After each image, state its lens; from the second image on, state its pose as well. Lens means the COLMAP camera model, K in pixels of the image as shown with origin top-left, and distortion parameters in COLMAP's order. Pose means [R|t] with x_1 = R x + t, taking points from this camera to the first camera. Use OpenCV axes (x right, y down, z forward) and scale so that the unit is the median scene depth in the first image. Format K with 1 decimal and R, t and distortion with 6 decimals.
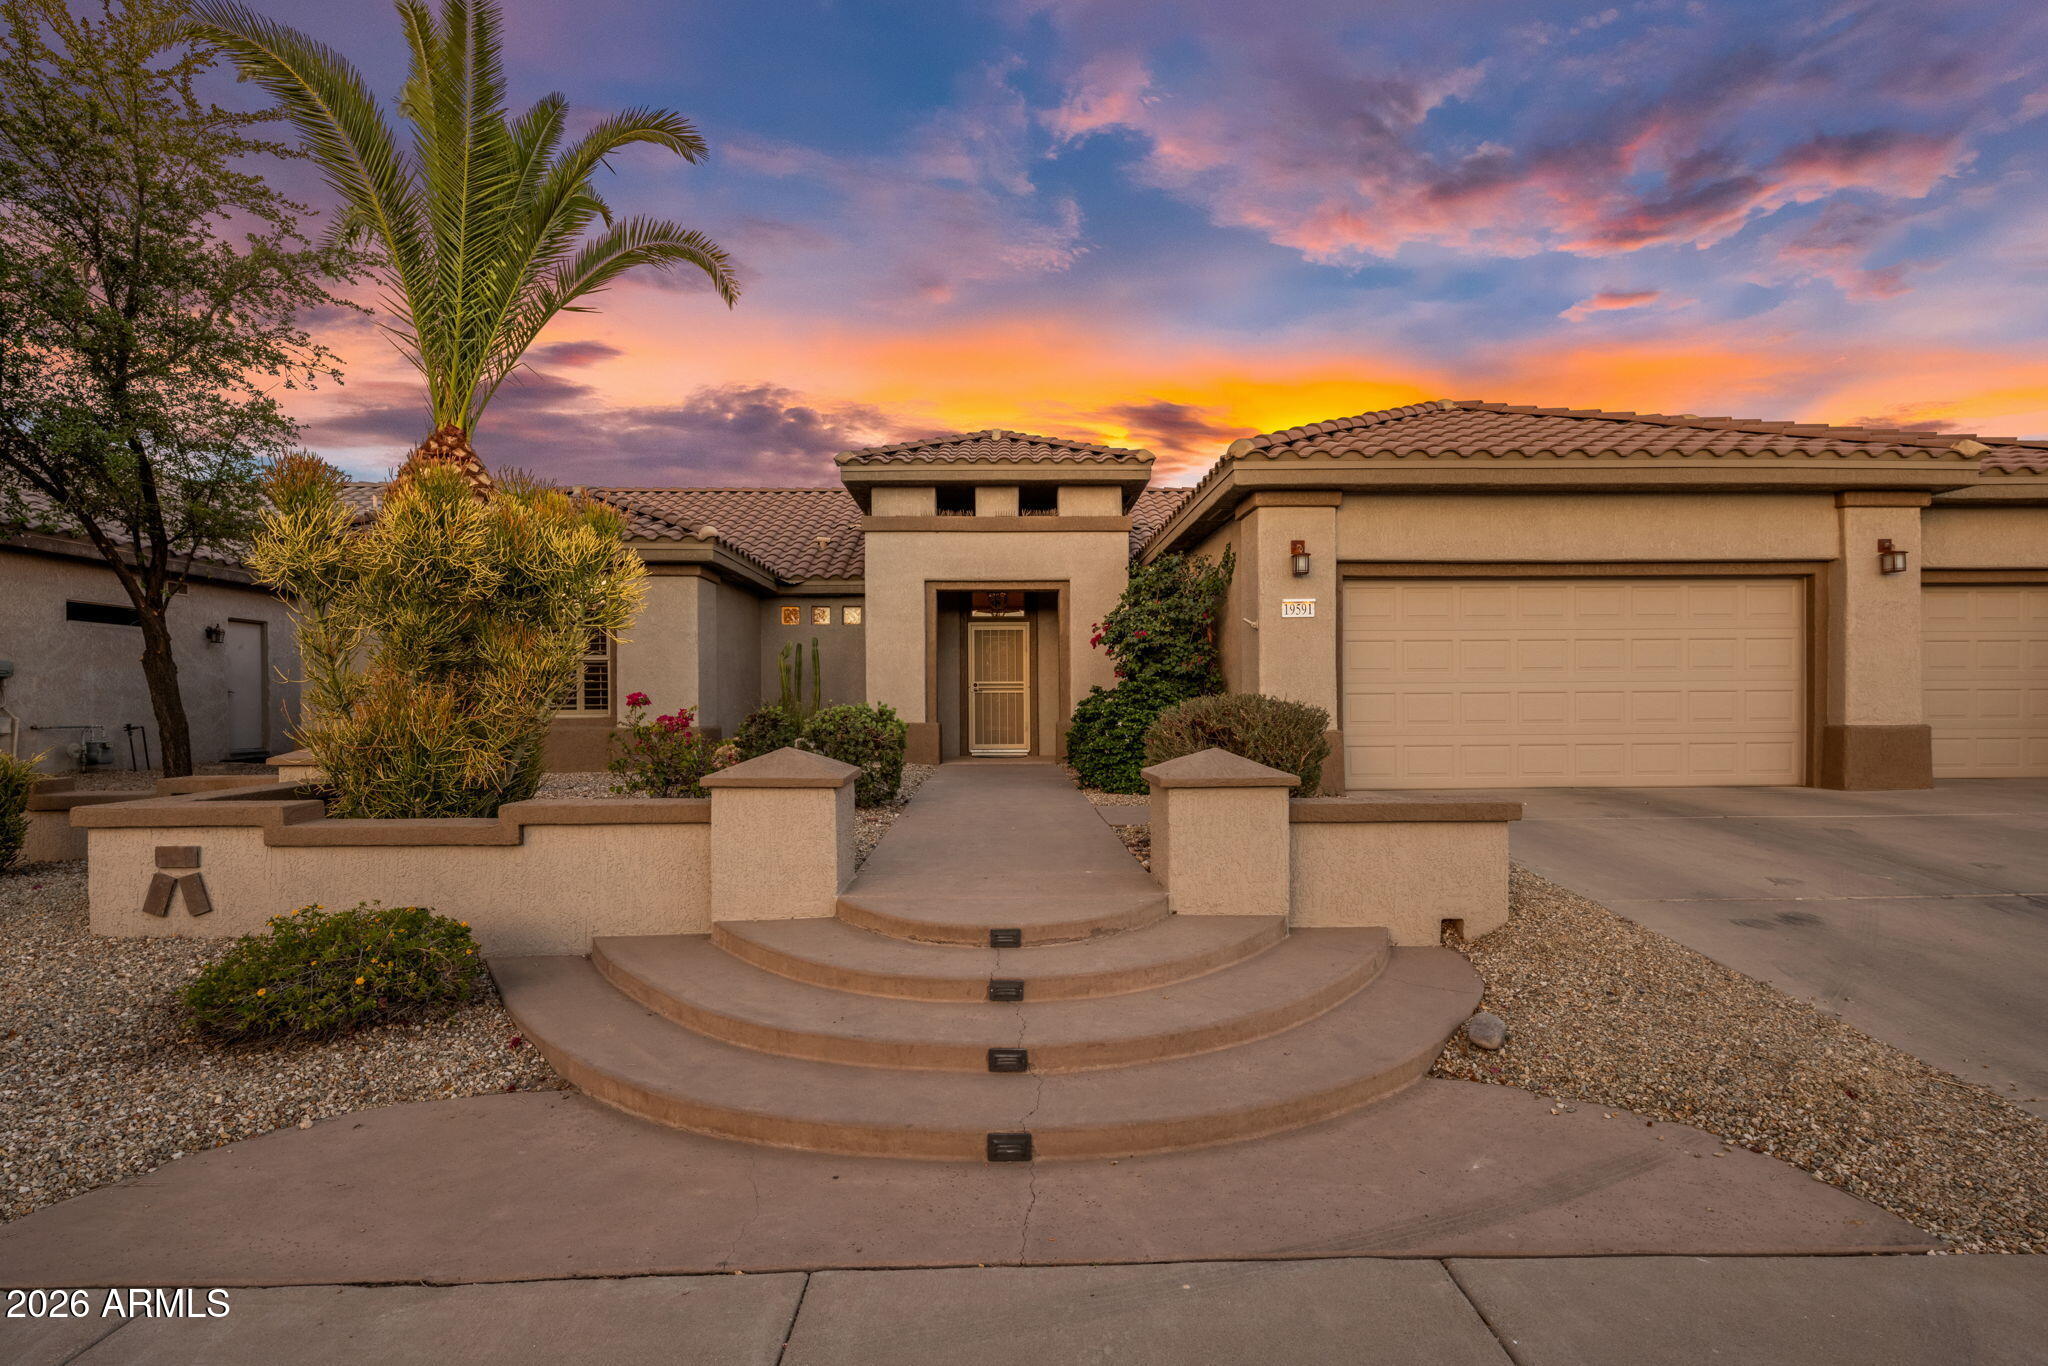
lens RADIAL K [[1037.5, 0, 1024.0], [0, 1037.5, 683.0], [0, 0, 1]] dist [0.001037, -0.000102]
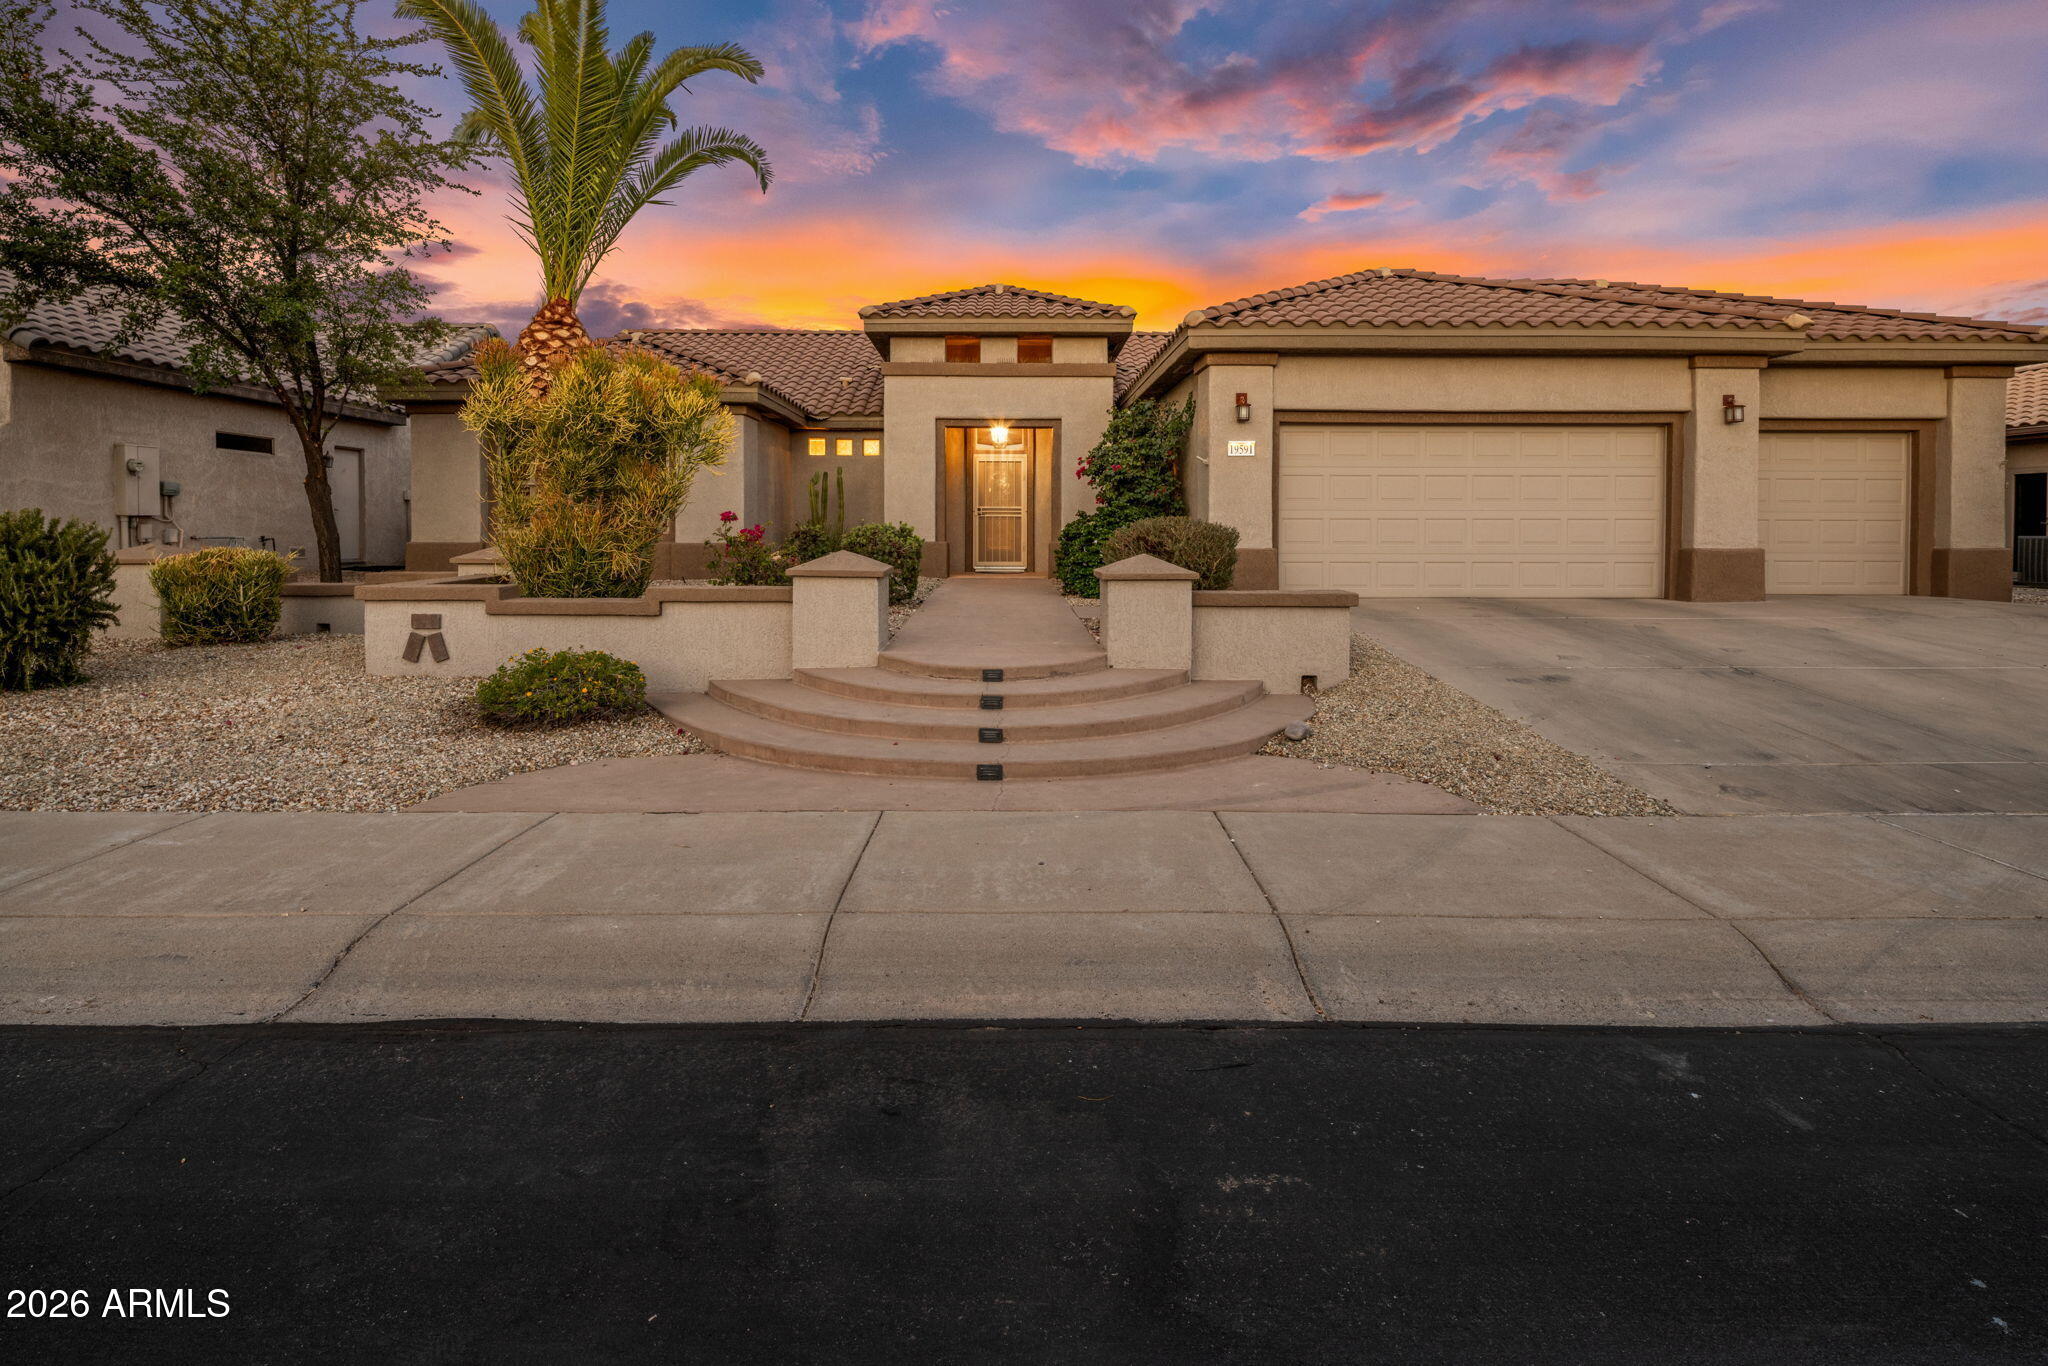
lens RADIAL K [[1055.3, 0, 1011.1], [0, 1055.3, 503.3], [0, 0, 1]] dist [0.000877, -0.000302]
pose [[0.999779, 0.008619, -0.019185, 0.016851], [-0.008716, 0.999950, -0.004979, 0.001360], [0.019141, 0.005145, 0.999804, -0.250249]]
